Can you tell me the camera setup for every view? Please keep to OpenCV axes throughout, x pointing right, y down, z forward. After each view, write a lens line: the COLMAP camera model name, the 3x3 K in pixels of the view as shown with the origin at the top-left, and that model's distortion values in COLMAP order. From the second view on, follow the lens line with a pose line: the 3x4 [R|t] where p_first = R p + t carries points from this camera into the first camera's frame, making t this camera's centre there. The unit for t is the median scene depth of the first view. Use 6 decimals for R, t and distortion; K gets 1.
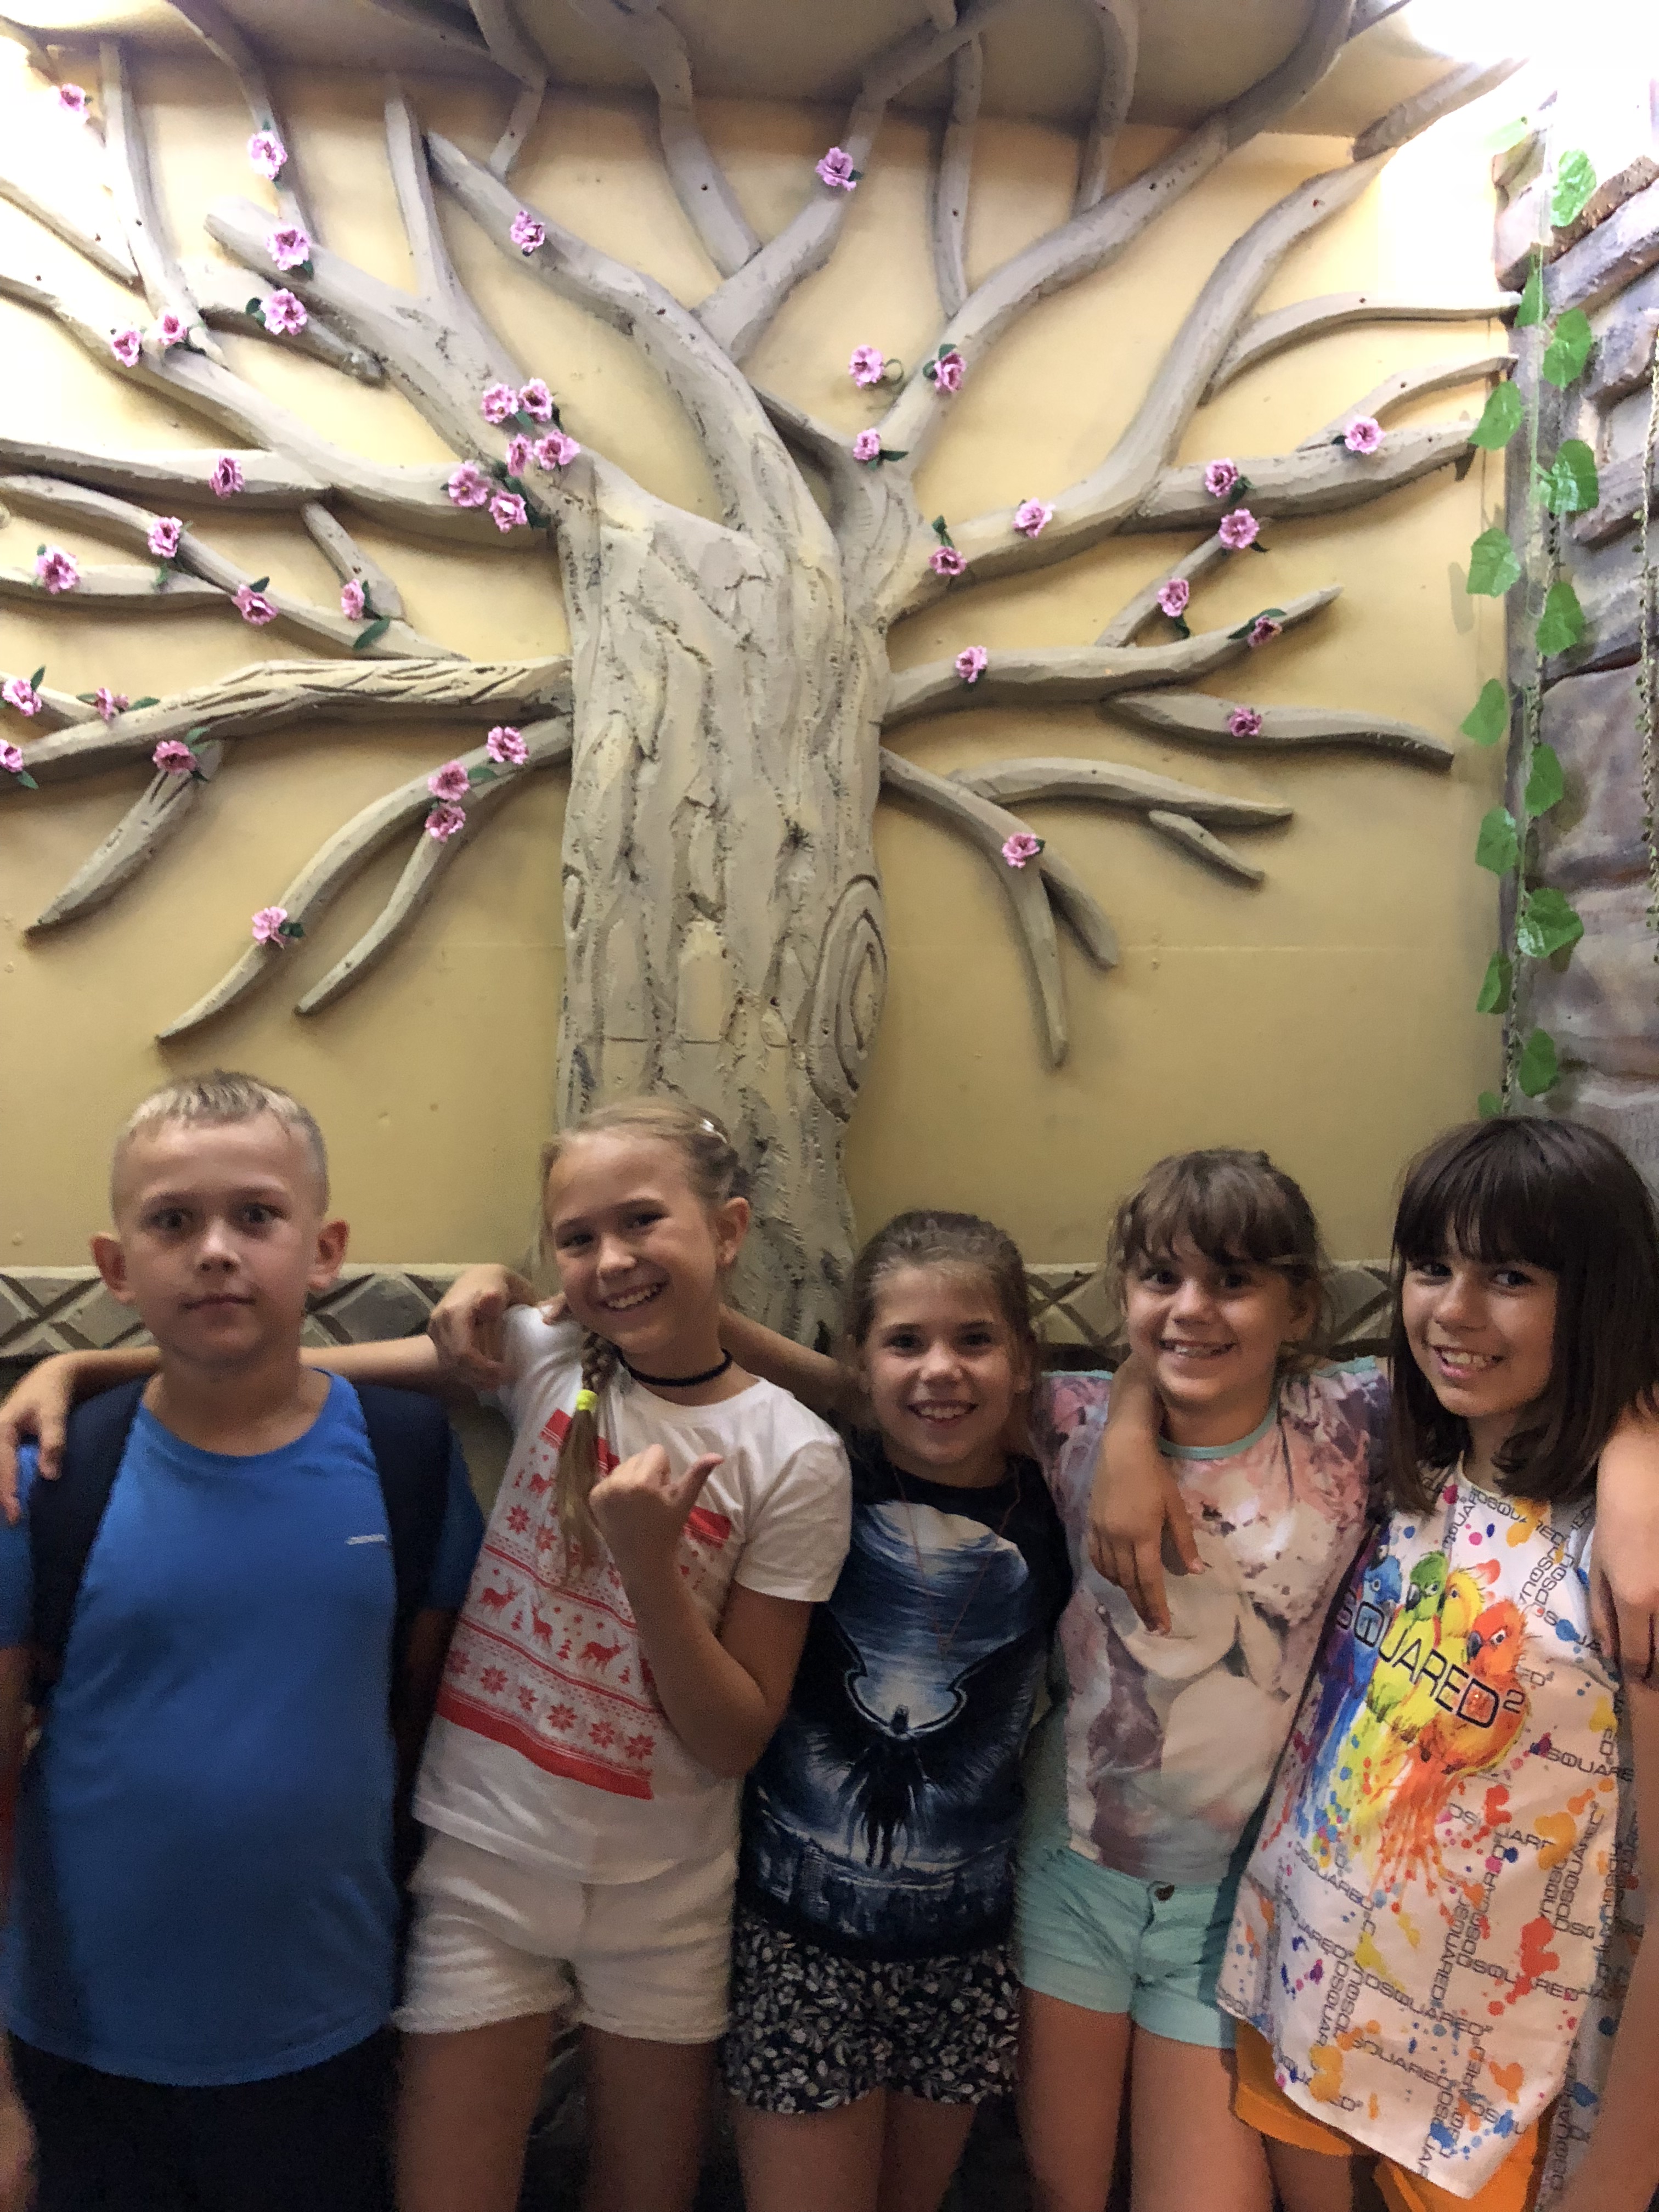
lens RADIAL K [[1845.6, 0, 829.0], [0, 1845.6, 1094.5], [0, 0, 1]] dist [-0.013520, 0.059421]
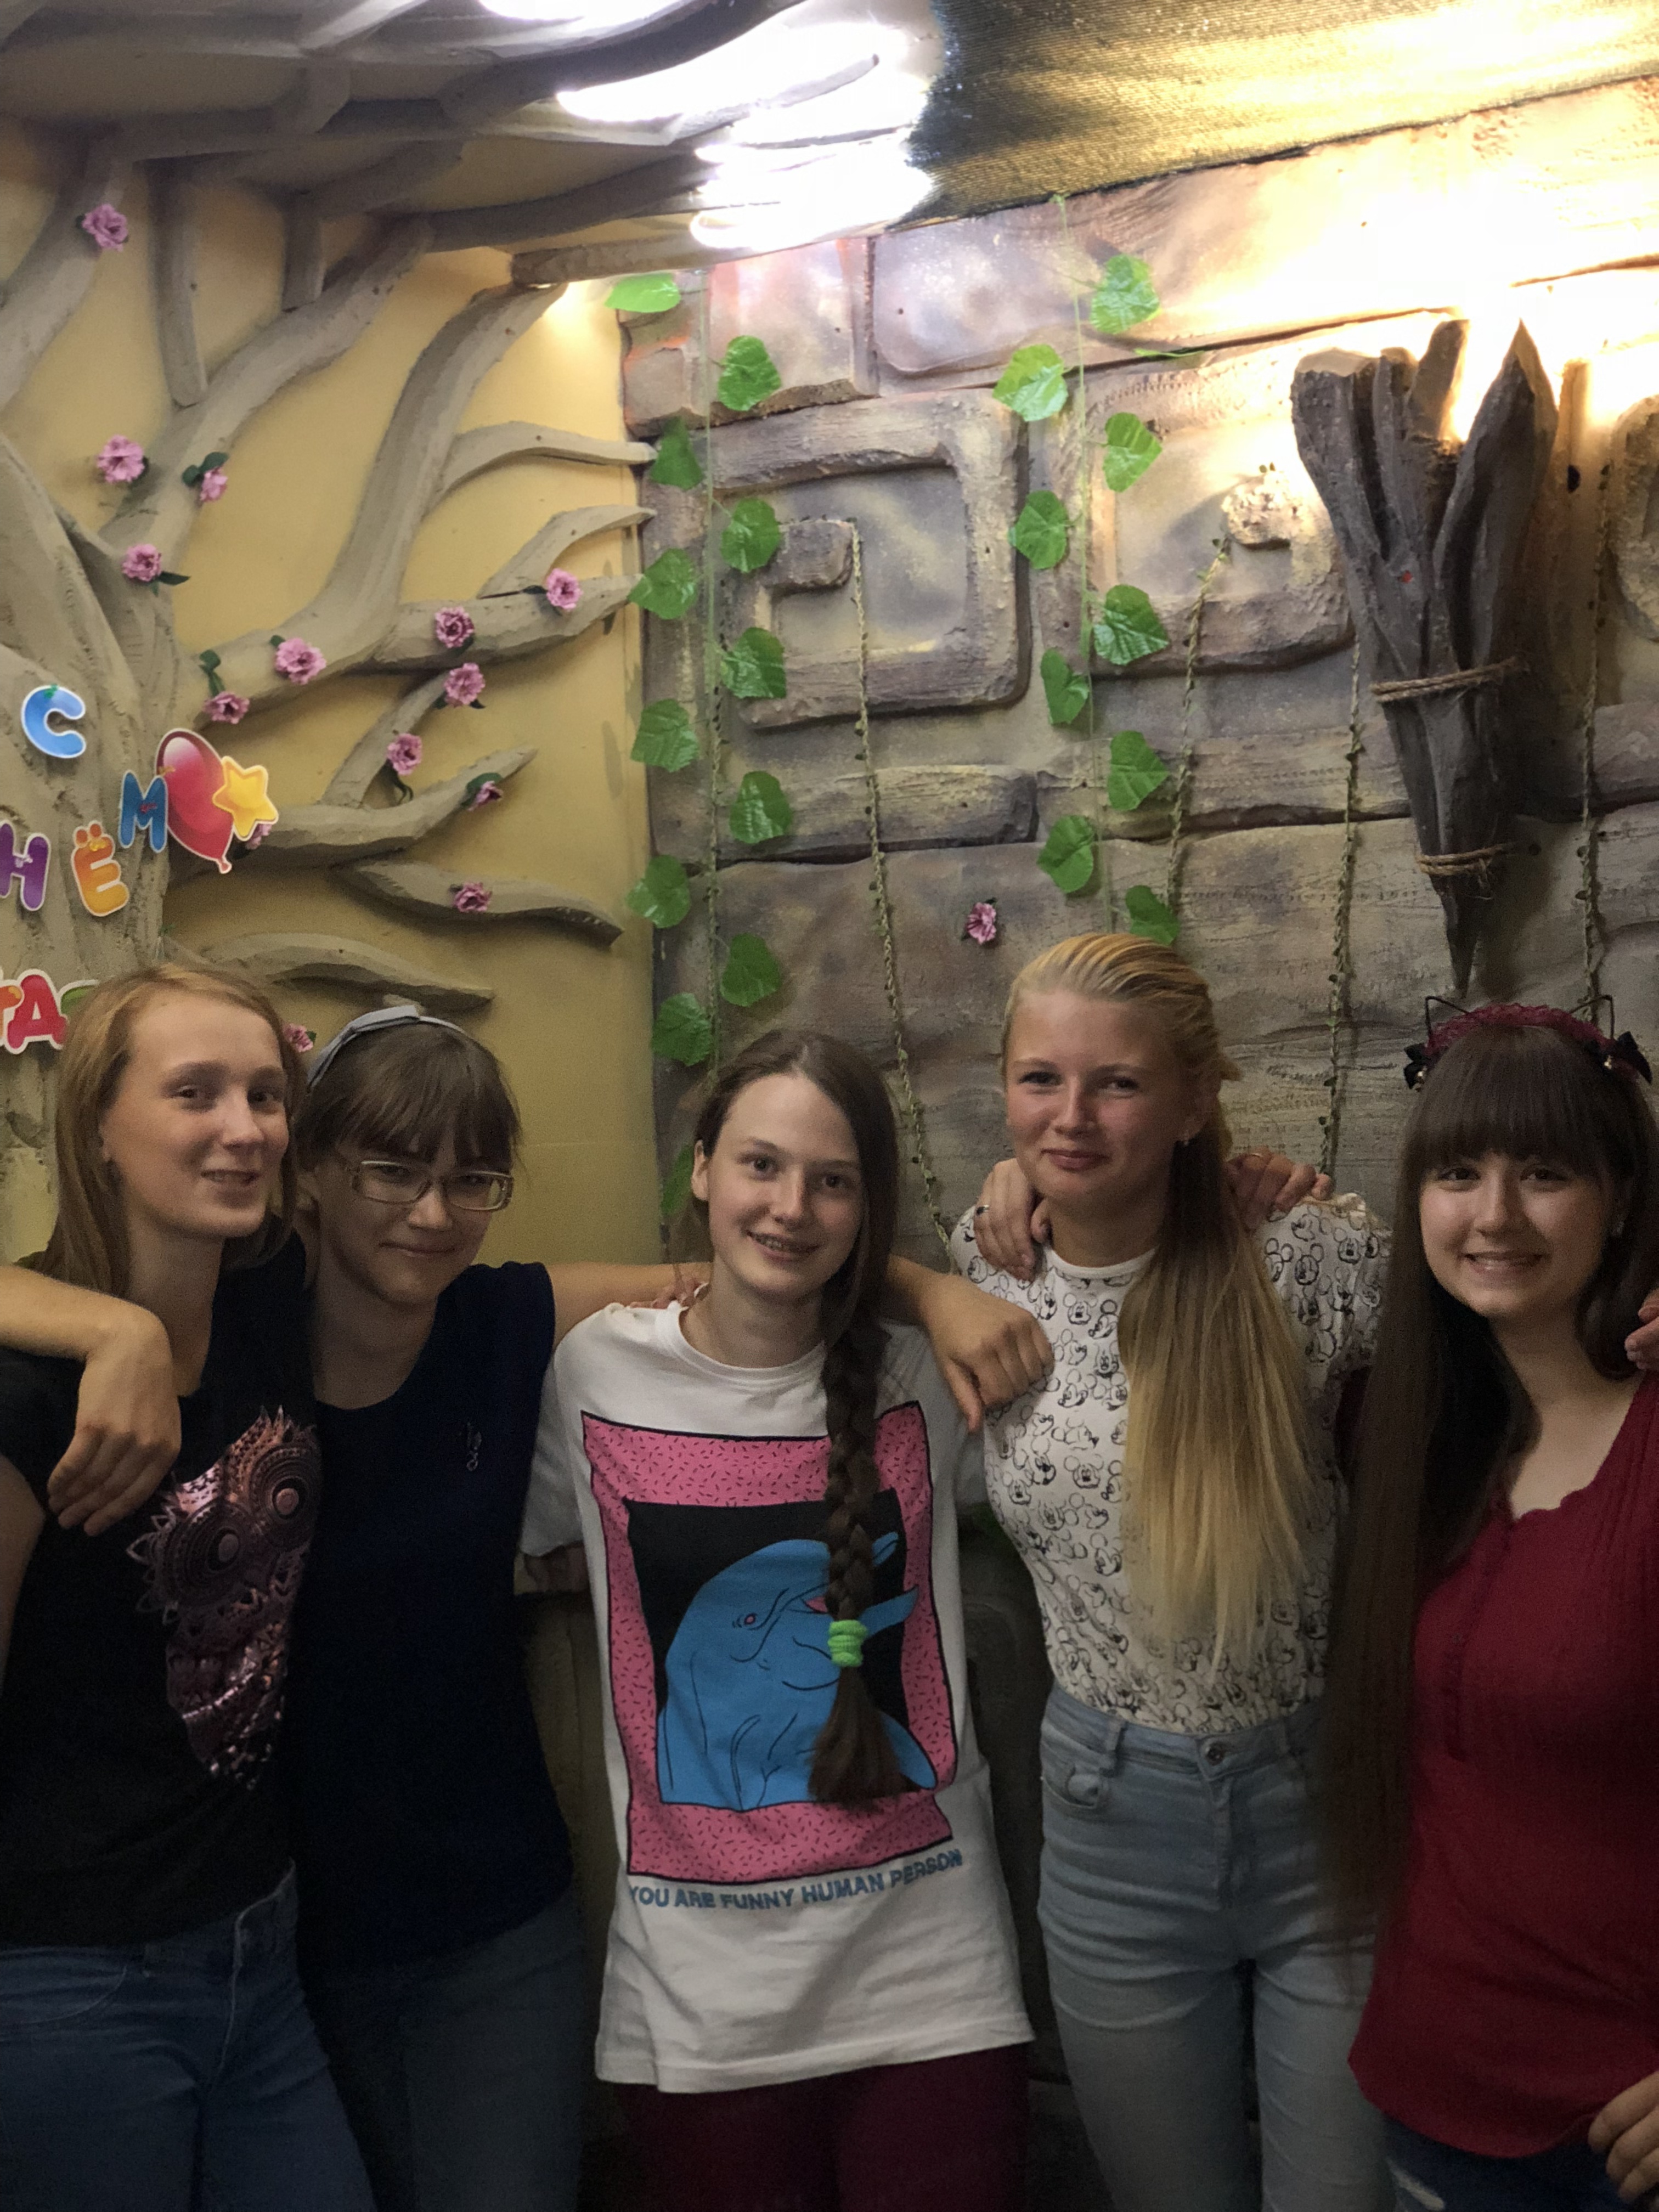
lens RADIAL K [[3285.3, 0, 829.5], [0, 3285.3, 1106.0], [0, 0, 1]] dist [0.041693, 0.204256]
pose [[0.697662, -0.026886, 0.715922, -0.838257], [0.055866, 0.998294, -0.016950, -0.067973], [-0.714245, 0.051821, 0.697975, -0.239422]]
